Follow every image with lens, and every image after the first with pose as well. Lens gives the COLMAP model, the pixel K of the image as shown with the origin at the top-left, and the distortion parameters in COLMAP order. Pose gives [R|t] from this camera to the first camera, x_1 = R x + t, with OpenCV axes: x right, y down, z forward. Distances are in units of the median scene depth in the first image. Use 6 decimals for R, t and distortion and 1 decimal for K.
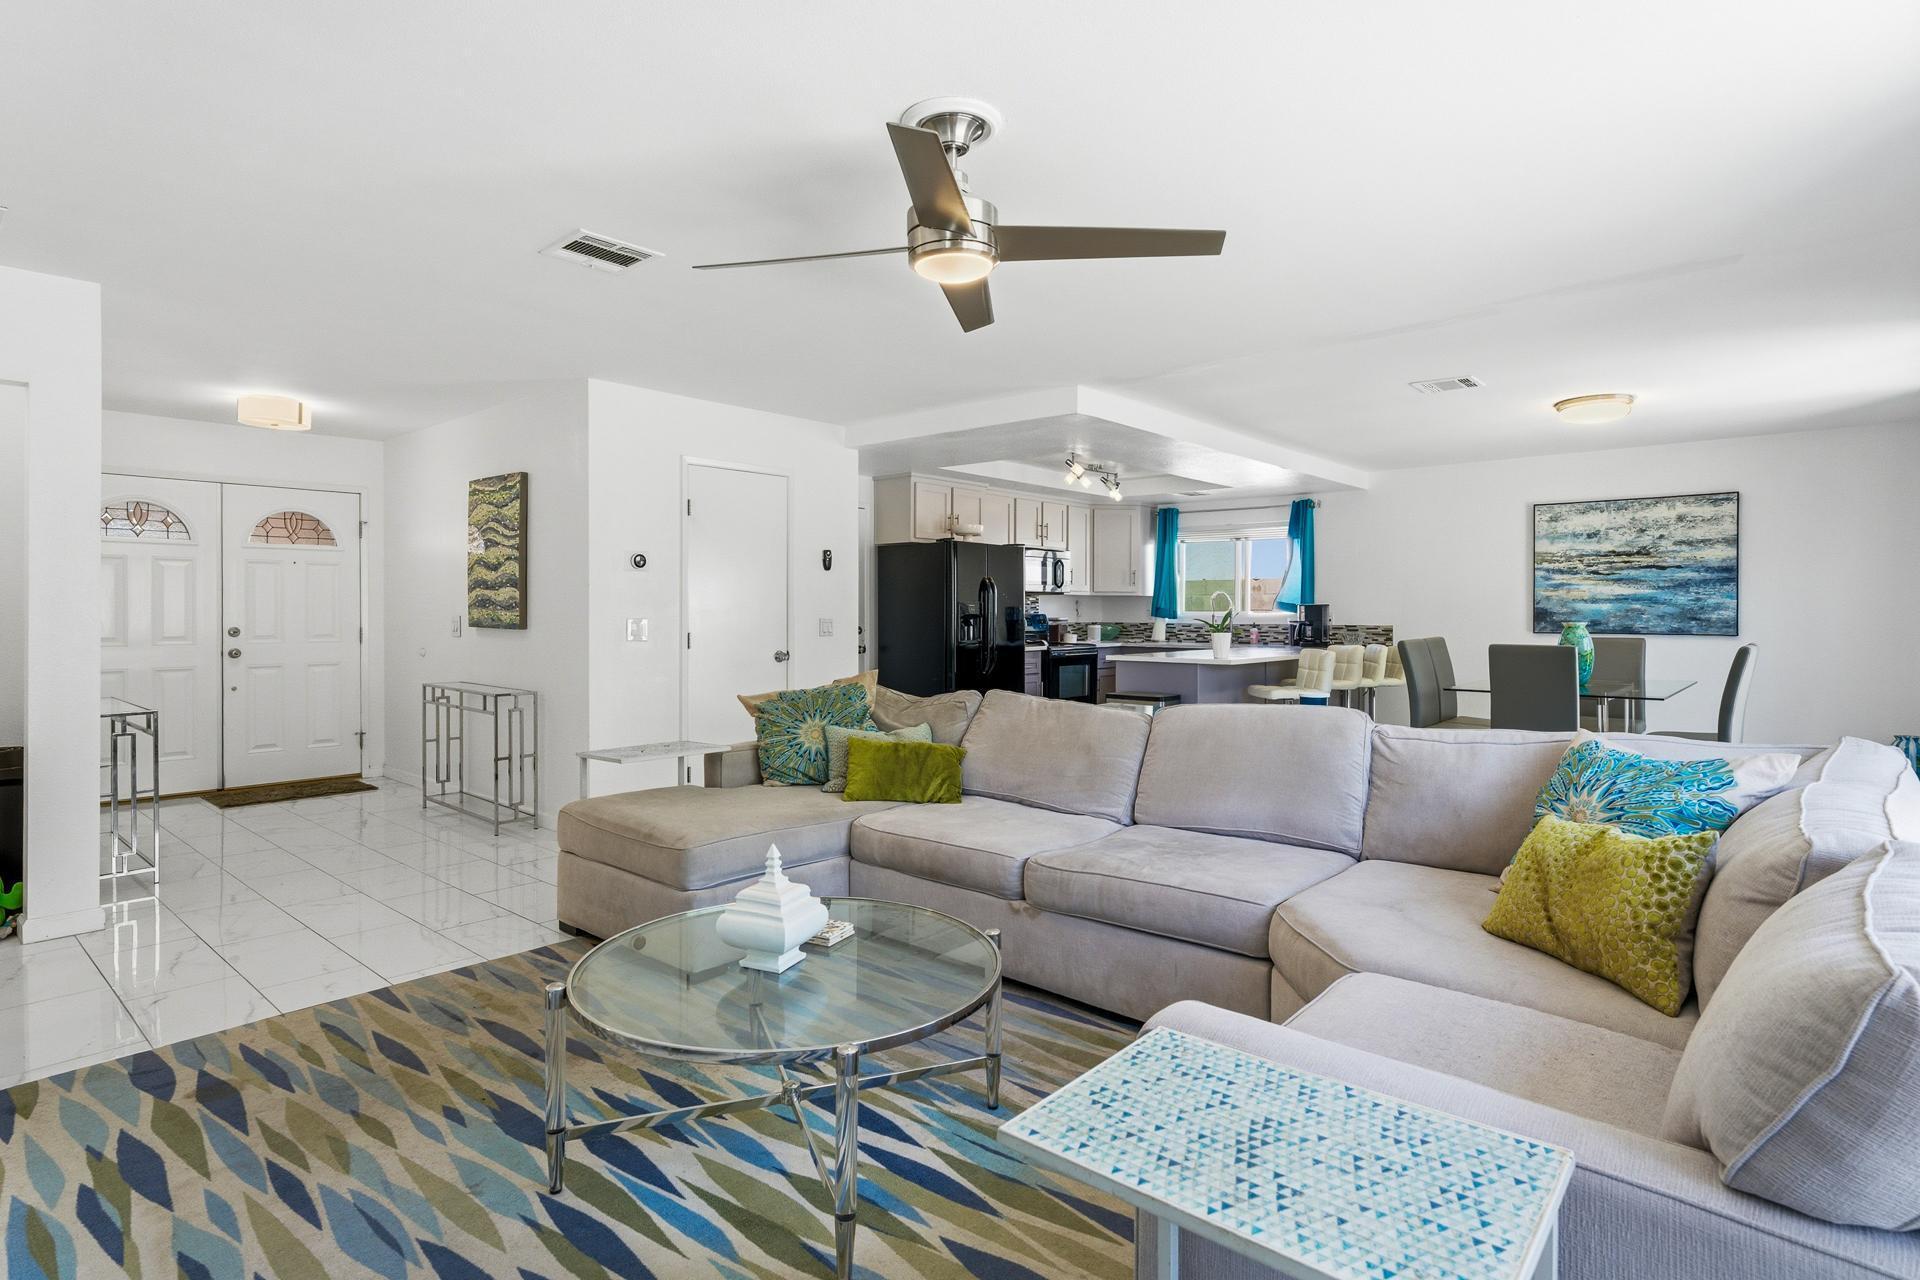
lens RADIAL K [[1150.6, 0, 967.2], [0, 1150.6, 629.7], [0, 0, 1]] dist [-0.020969, 0.002275]
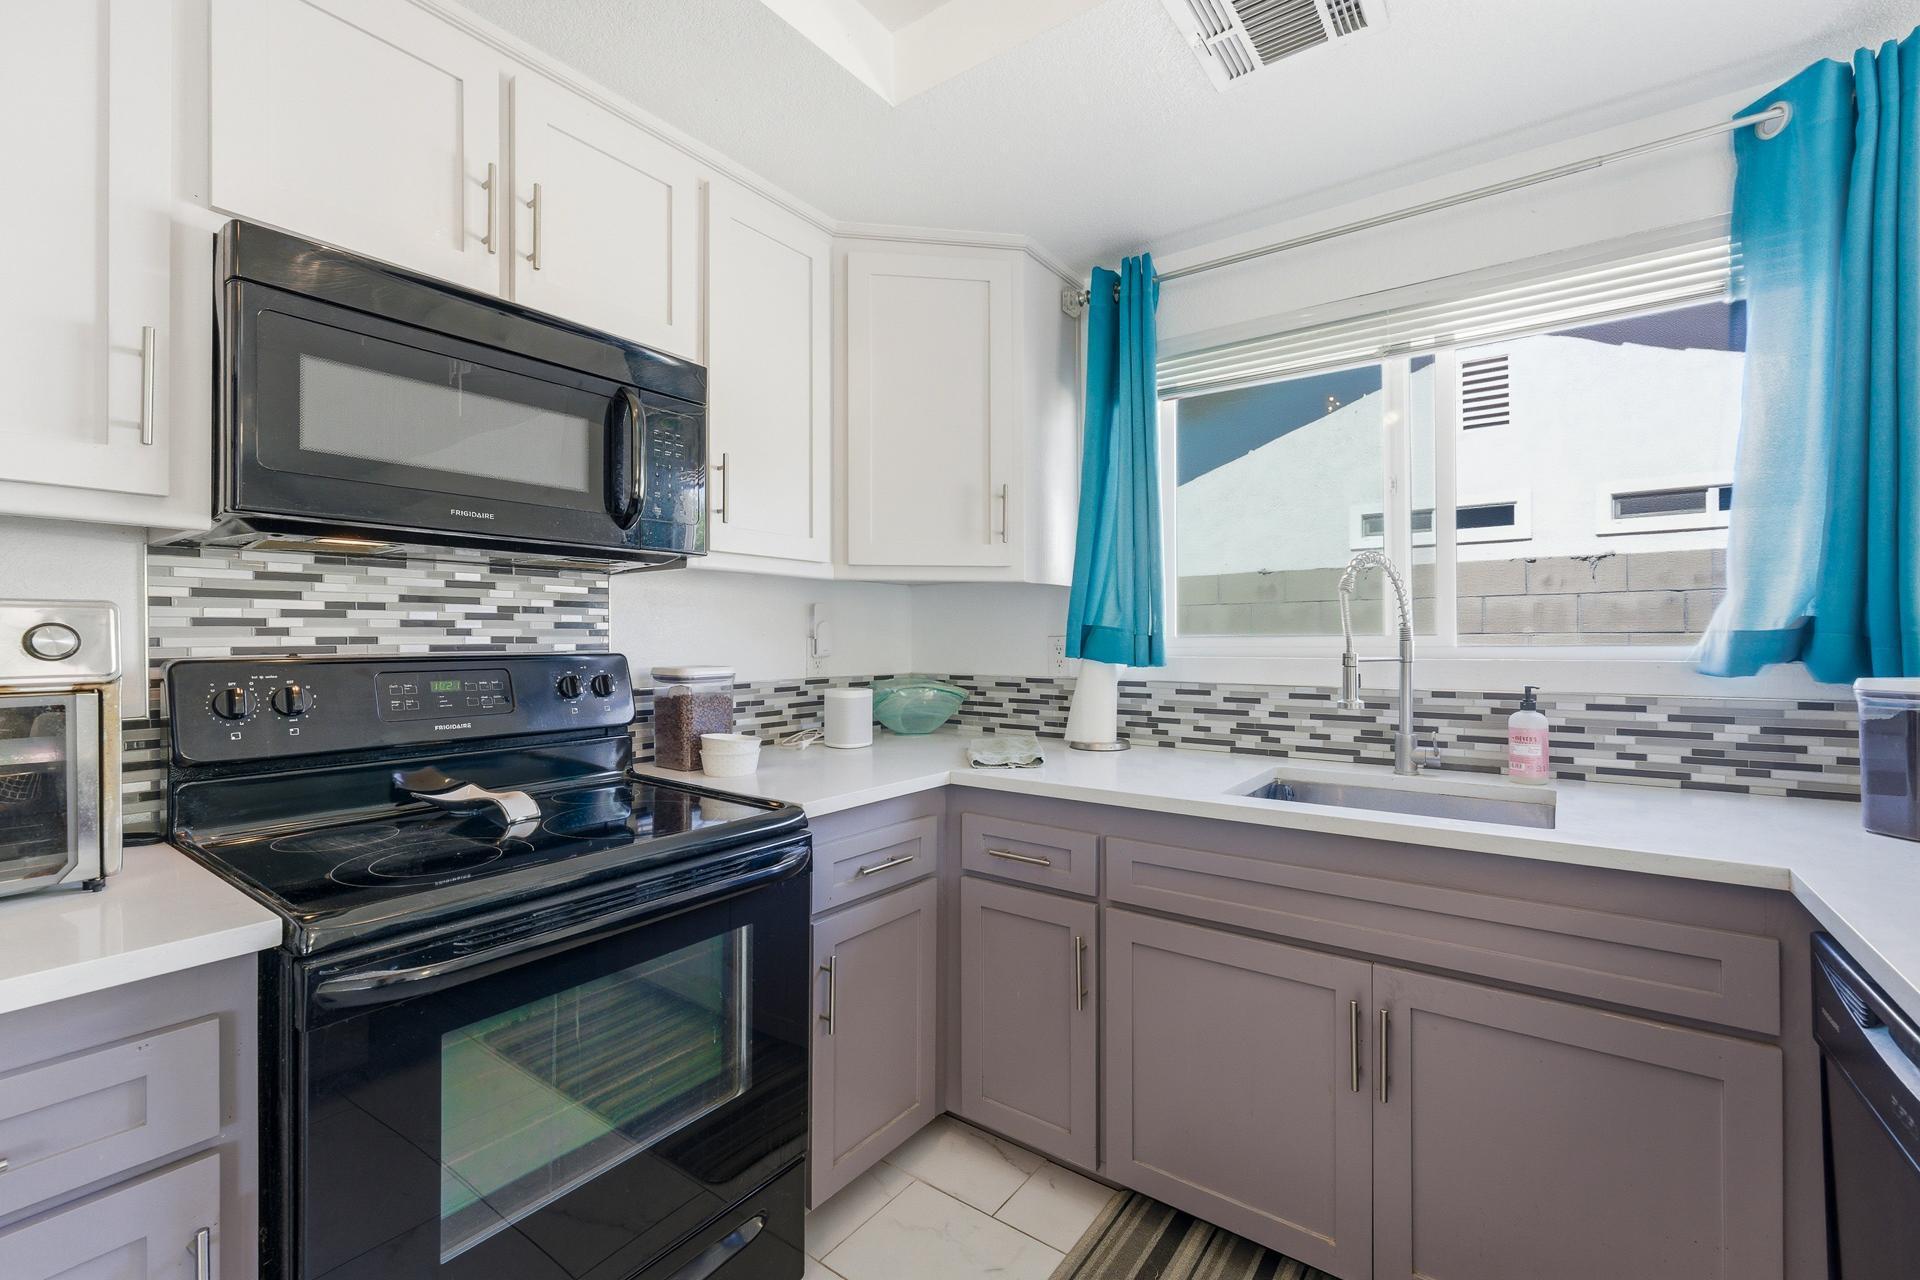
lens RADIAL K [[806.5, 0, 957.8], [0, 806.5, 640.6], [0, 0, 1]] dist [-0.001846, 0.000318]
pose [[0.998833, -0.005928, 0.047935, 0.162194], [0.006531, 0.999901, -0.012439, -0.017131], [-0.047857, 0.012738, 0.998773, 1.049765]]
